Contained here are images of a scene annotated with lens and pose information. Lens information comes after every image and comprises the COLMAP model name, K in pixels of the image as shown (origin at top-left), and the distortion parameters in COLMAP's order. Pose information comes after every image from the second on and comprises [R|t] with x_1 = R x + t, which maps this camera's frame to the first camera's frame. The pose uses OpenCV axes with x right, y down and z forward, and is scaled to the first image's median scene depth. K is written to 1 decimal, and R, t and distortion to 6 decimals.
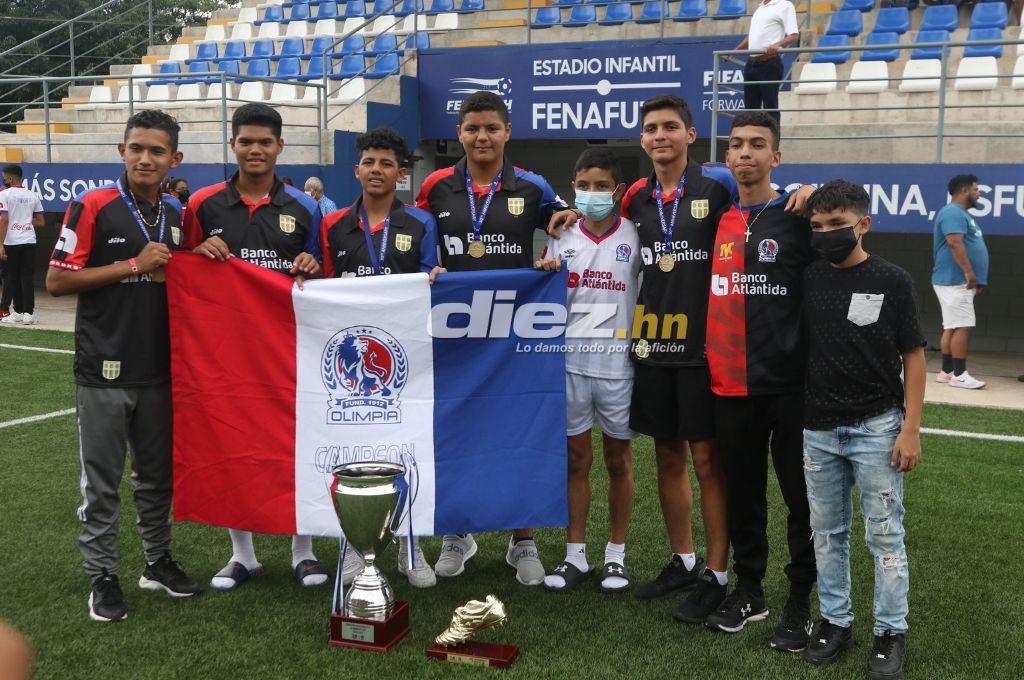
lens RADIAL K [[1312.1, 0, 487.1], [0, 1312.1, 337.3], [0, 0, 1]] dist [0.009118, 0.067836]
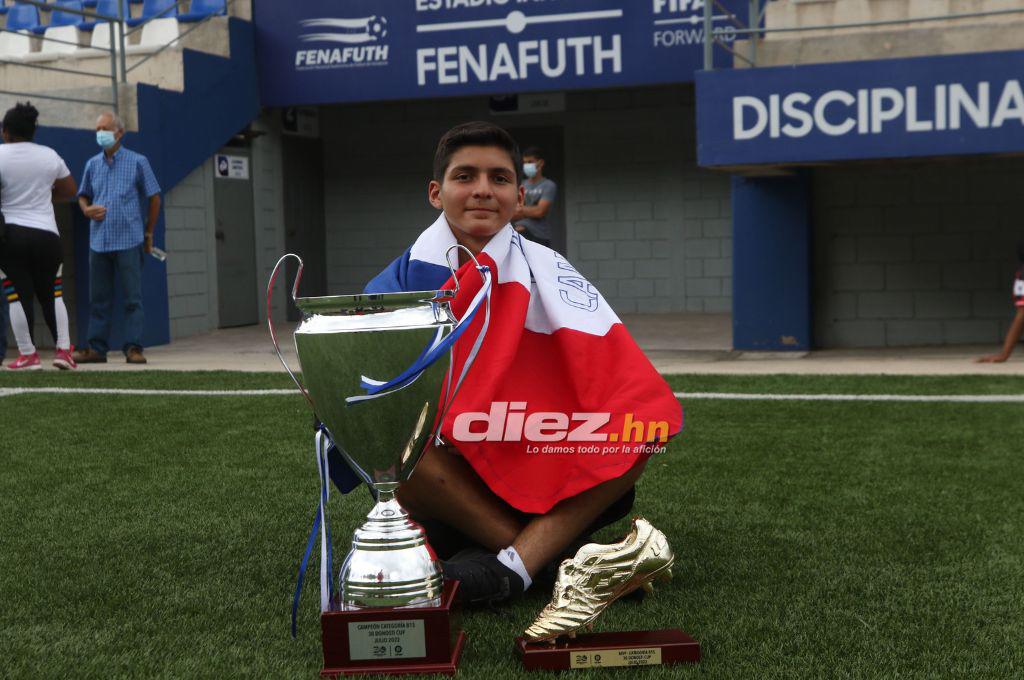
lens RADIAL K [[1578.2, 0, 512.0], [0, 1578.2, 340.0], [0, 0, 1]] dist [0.035665, 0.048878]
pose [[0.992646, -0.041562, 0.113697, -0.019082], [0.048320, 0.997184, -0.057344, 0.033595], [-0.110994, 0.062416, 0.991859, 0.147747]]
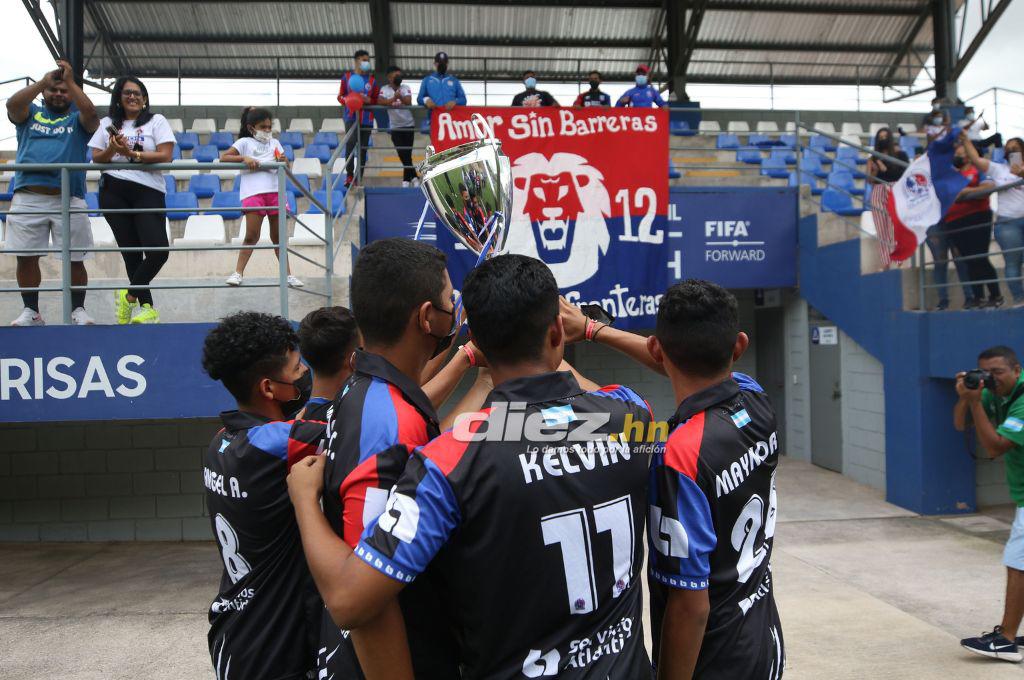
lens RADIAL K [[793.1, 0, 512.0], [0, 793.1, 340.0], [0, 0, 1]] dist [-0.005867, 0.001655]
pose [[0.859189, -0.026671, 0.510964, -0.246089], [0.083783, 0.992495, -0.089077, -0.073059], [-0.504753, 0.119344, 0.854975, 0.560938]]
